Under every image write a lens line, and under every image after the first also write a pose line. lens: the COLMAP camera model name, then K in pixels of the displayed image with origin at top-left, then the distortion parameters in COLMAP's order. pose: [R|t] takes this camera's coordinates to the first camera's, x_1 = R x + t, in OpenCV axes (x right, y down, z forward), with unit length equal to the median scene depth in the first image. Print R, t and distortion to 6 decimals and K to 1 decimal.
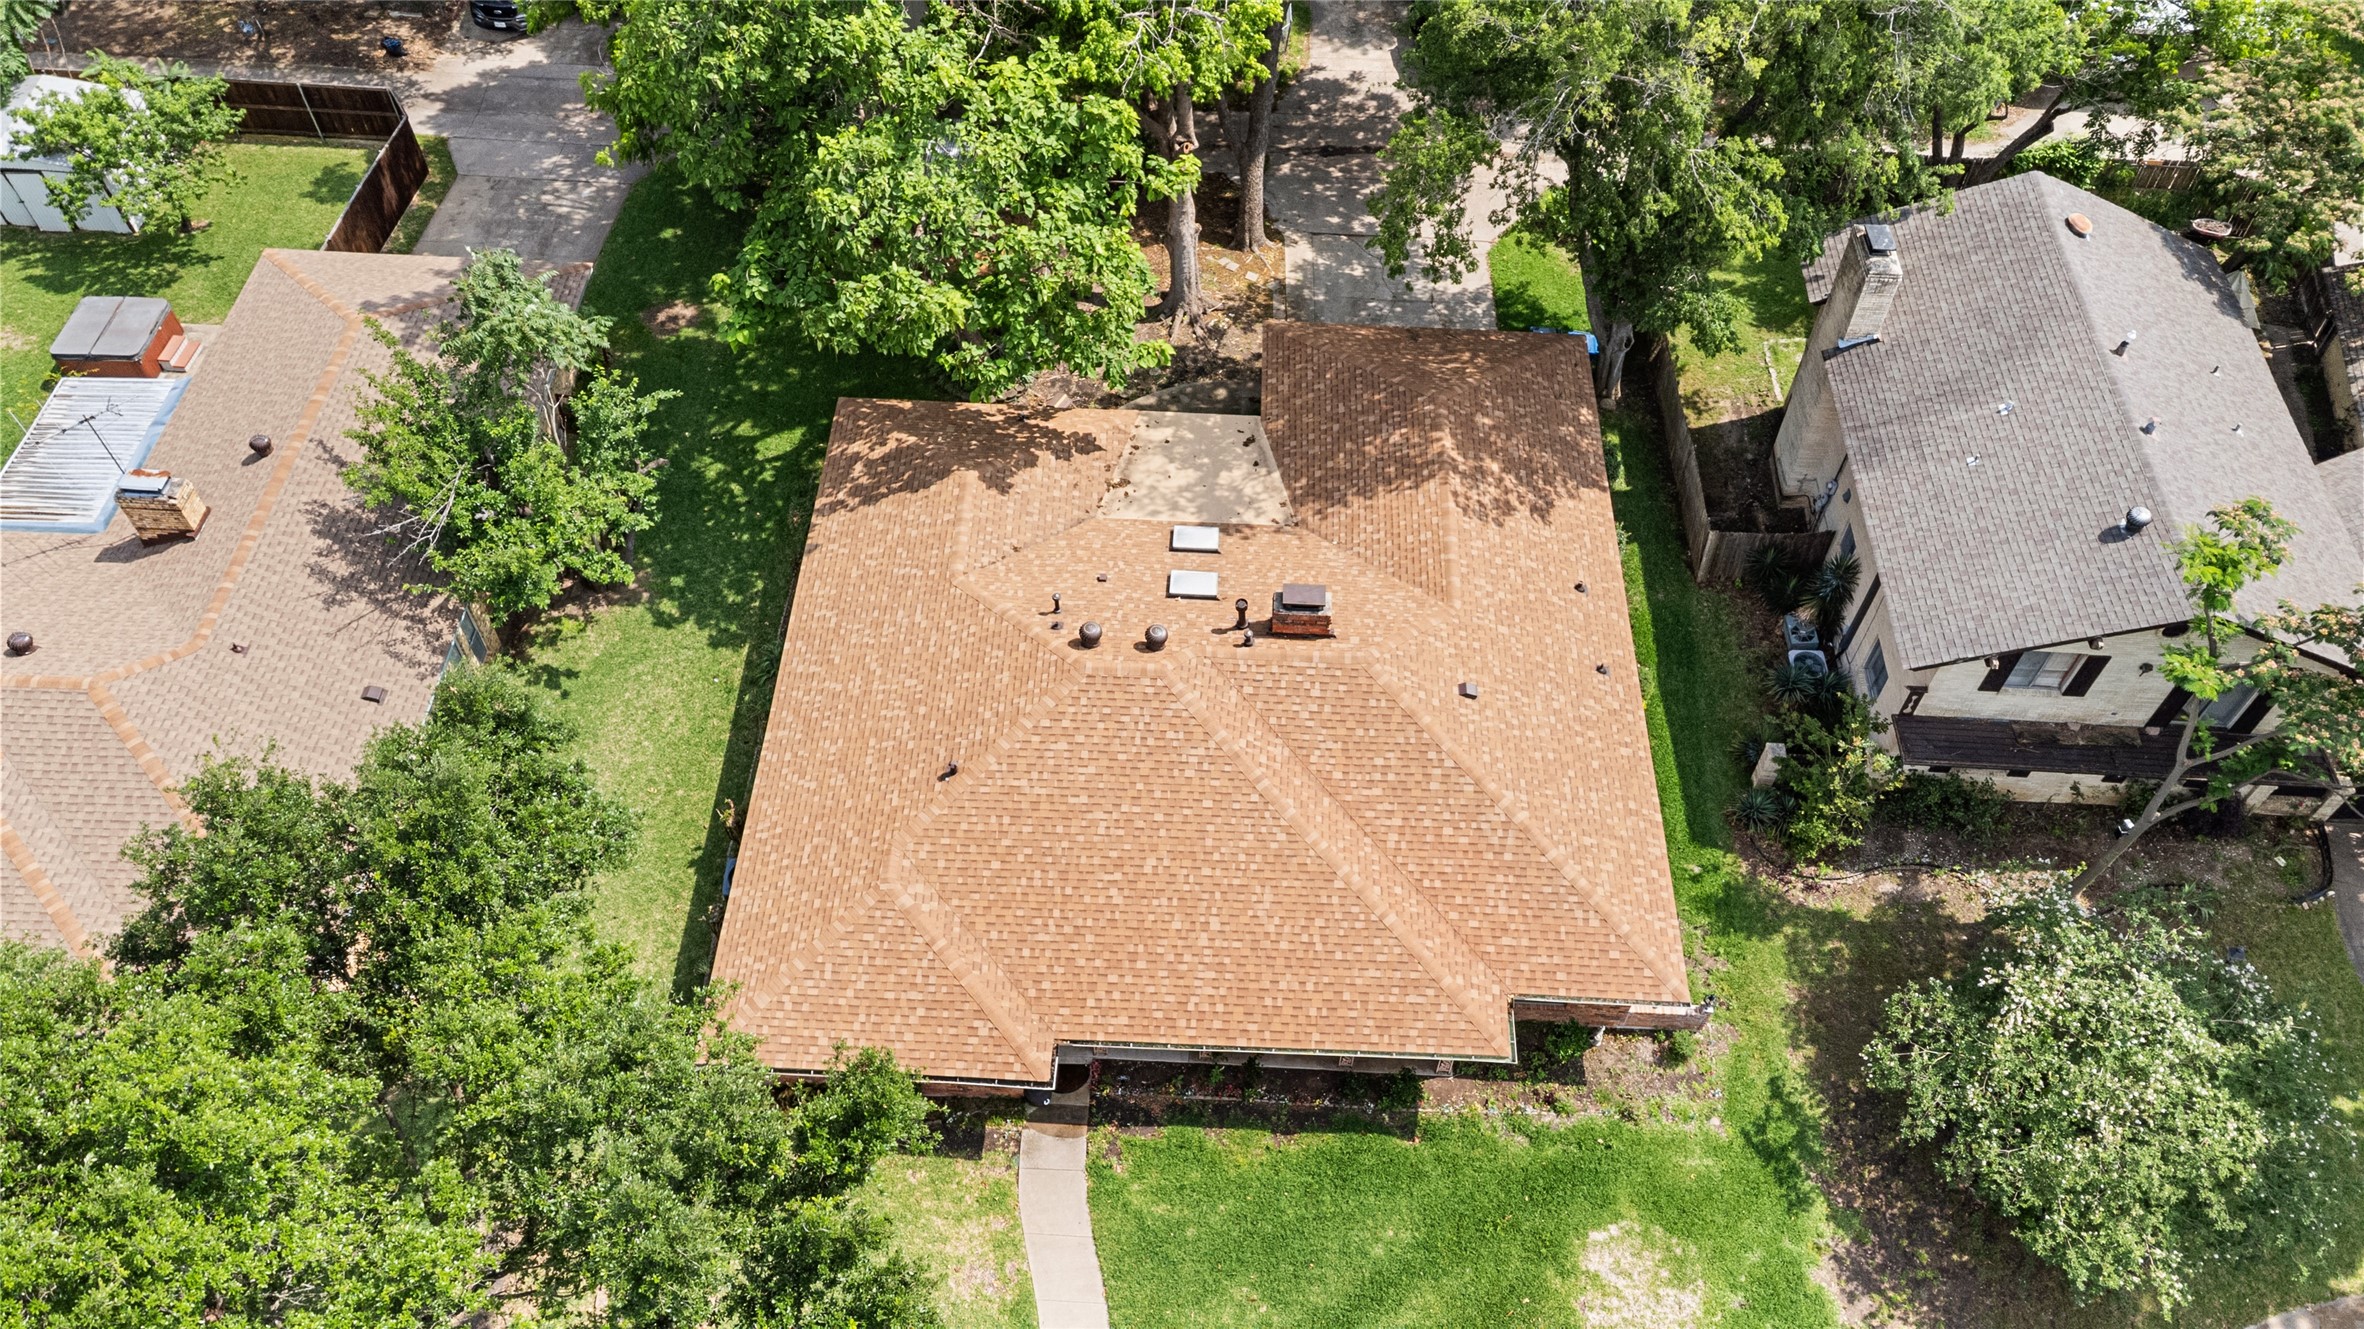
lens RADIAL K [[1694.8, 0, 1178.3], [0, 1694.8, 738.7], [0, 0, 1]] dist [0.007054, 0.056104]
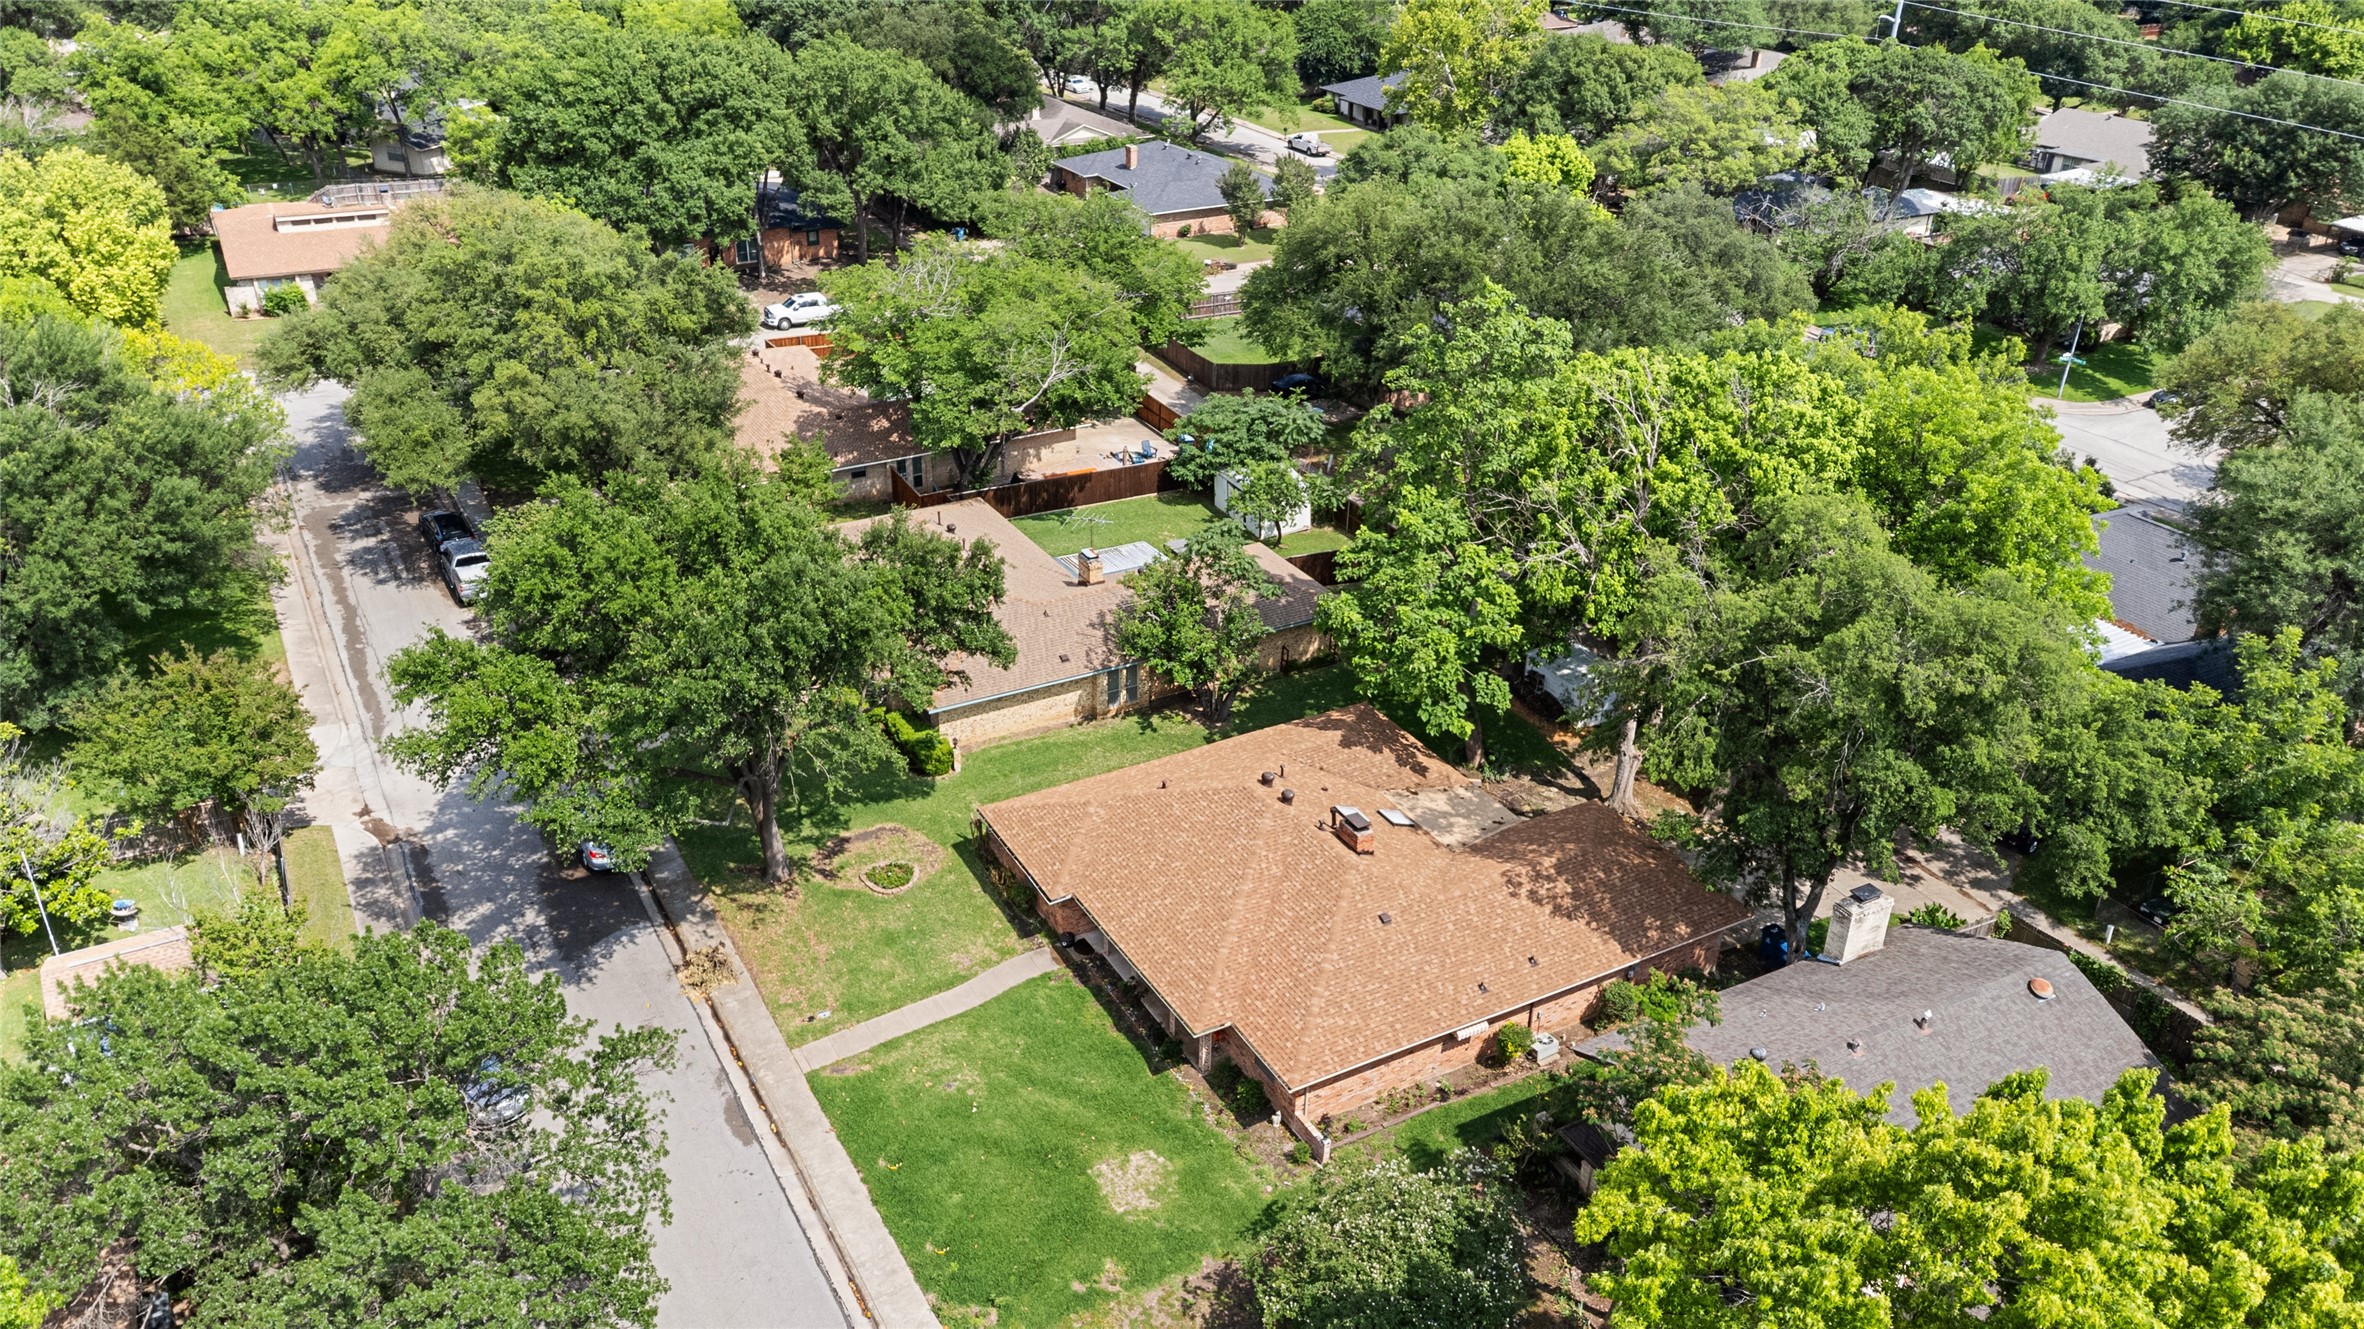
lens RADIAL K [[1760.1, 0, 1172.4], [0, 1760.1, 669.6], [0, 0, 1]] dist [0.032520, -0.001860]
pose [[0.521023, 0.398055, -0.755041, 1.277078], [-0.706682, 0.697272, -0.120053, 0.156324], [0.478681, 0.596124, 0.644593, -0.311927]]
